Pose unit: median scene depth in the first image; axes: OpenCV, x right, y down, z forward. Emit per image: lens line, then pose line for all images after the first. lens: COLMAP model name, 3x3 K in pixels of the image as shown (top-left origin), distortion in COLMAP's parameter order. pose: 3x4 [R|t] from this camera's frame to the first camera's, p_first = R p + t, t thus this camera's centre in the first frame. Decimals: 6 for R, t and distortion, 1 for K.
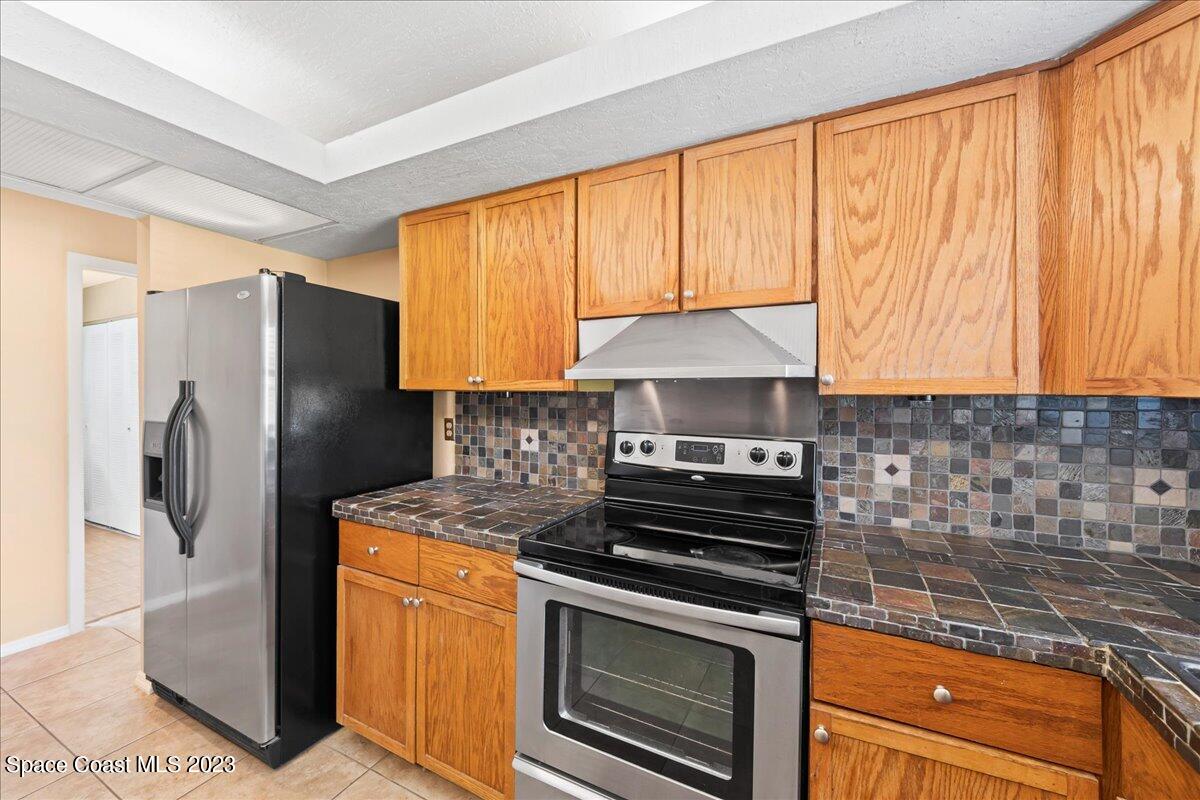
lens RADIAL K [[477.8, 0, 603.0], [0, 477.8, 395.5], [0, 0, 1]] dist [-0.000365, 0.000040]
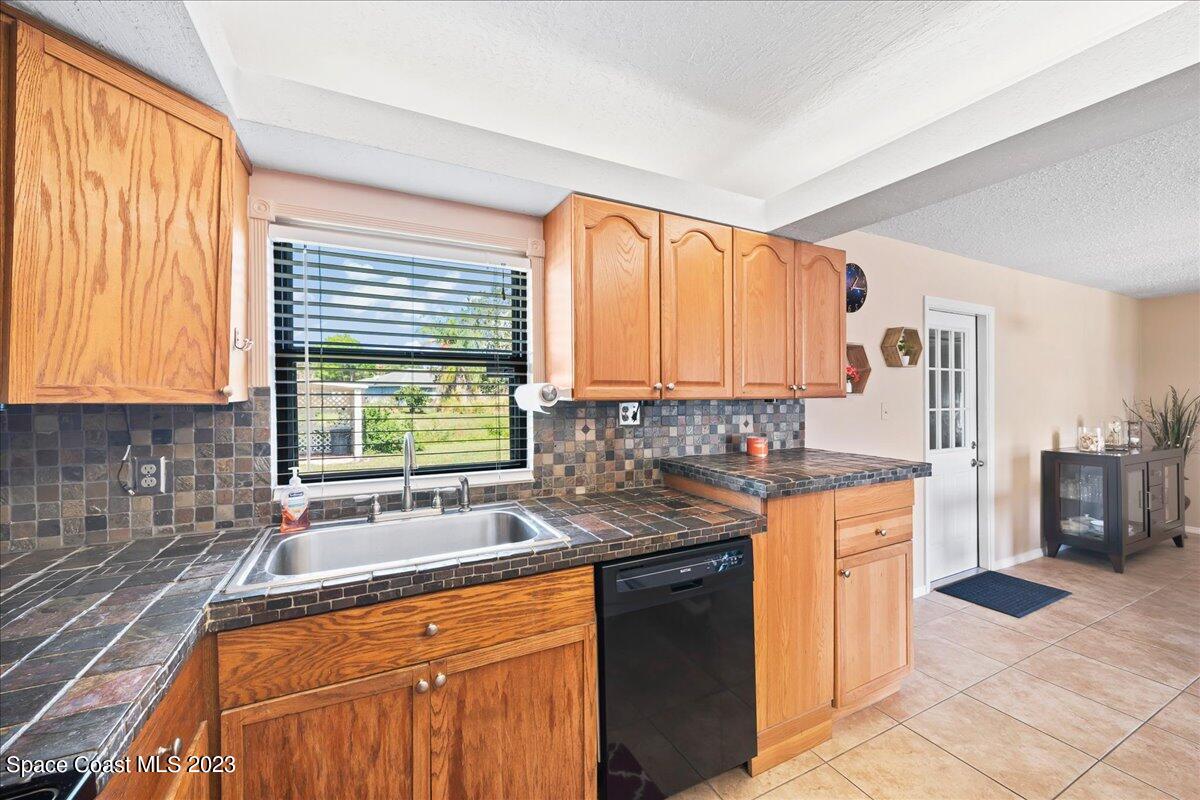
lens RADIAL K [[466.2, 0, 597.1], [0, 466.2, 396.0], [0, 0, 1]] dist [-0.000974, -0.000233]
pose [[-0.801936, -0.007688, 0.597360, -0.262129], [0.004198, 0.999820, 0.018504, -0.018844], [-0.597395, 0.017346, -0.801759, 0.744893]]
